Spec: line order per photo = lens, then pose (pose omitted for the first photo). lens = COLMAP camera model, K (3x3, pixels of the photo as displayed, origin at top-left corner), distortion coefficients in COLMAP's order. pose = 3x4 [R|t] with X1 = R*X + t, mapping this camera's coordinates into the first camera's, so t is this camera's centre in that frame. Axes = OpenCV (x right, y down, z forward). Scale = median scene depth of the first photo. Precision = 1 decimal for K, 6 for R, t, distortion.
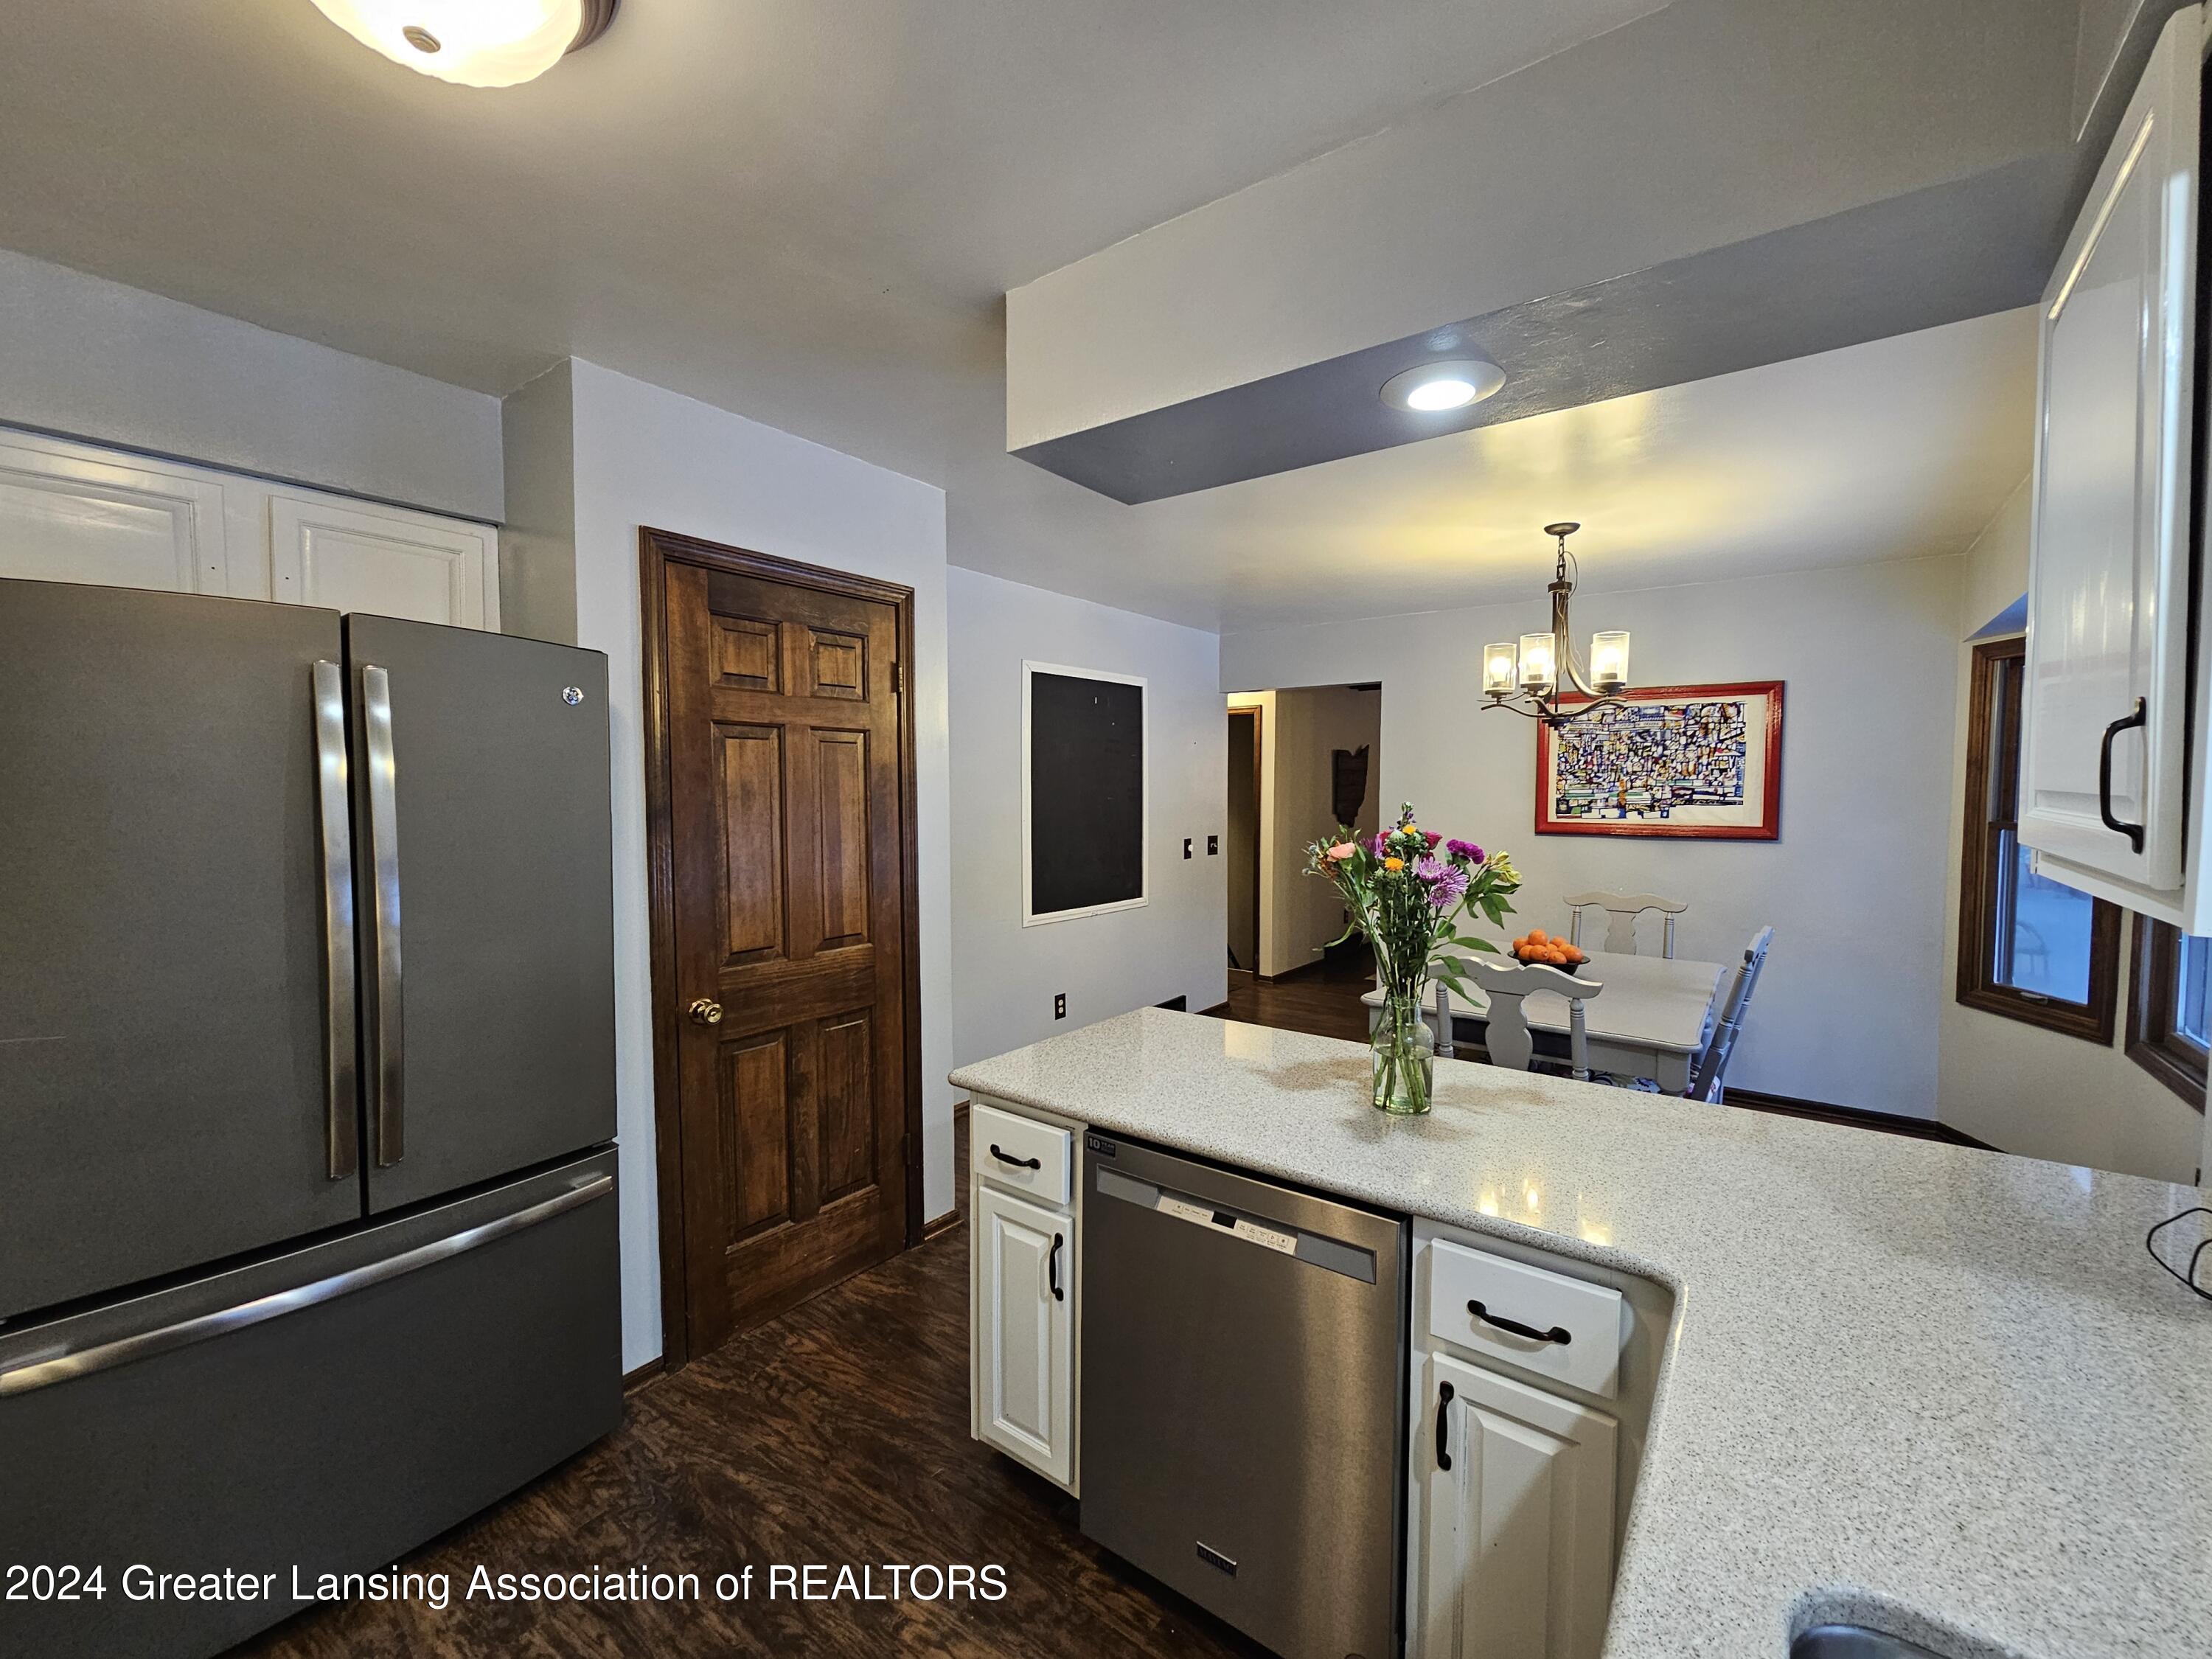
lens RADIAL K [[901.6, 0, 1106.2], [0, 901.6, 830.9], [0, 0, 1]] dist [0.002475, 0.000769]
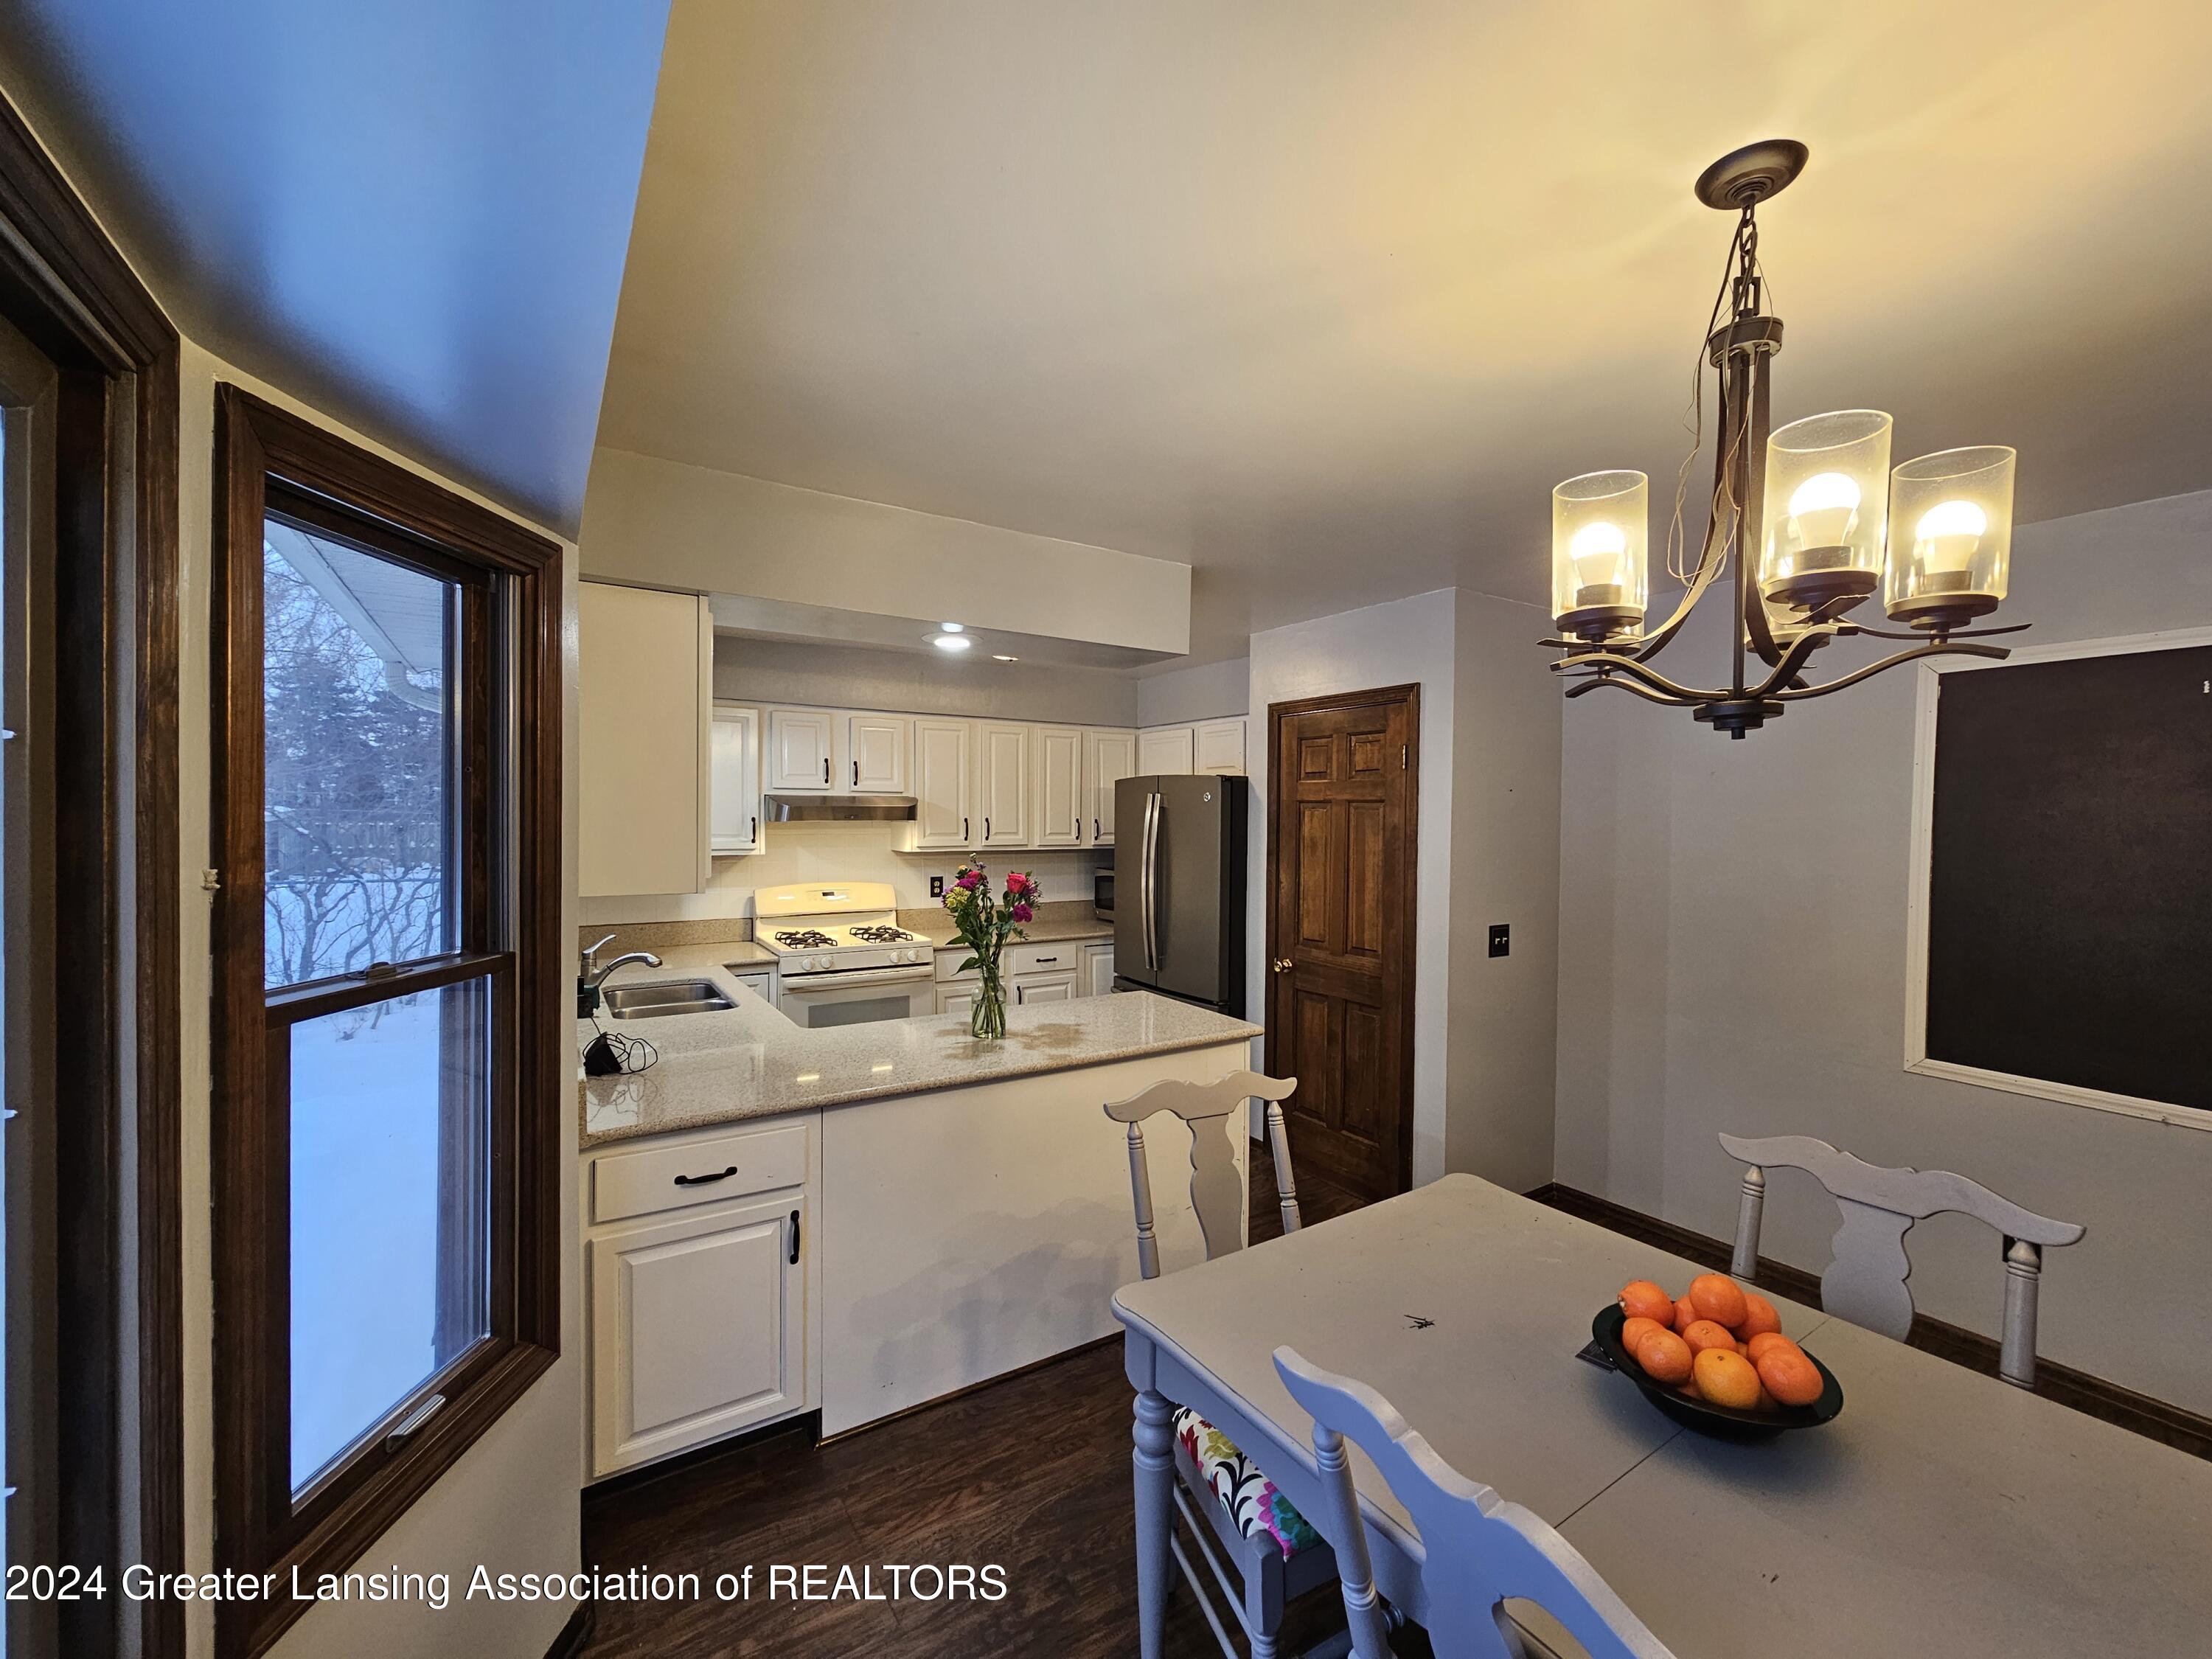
lens RADIAL K [[901.6, 0, 1108.8], [0, 901.6, 820.0], [0, 0, 1]] dist [0.002475, 0.000769]
pose [[-0.354527, 0.013383, -0.934950, 1.212807], [-0.046151, 0.998428, 0.031791, -0.115289], [0.933906, 0.054420, -0.353352, 1.171987]]
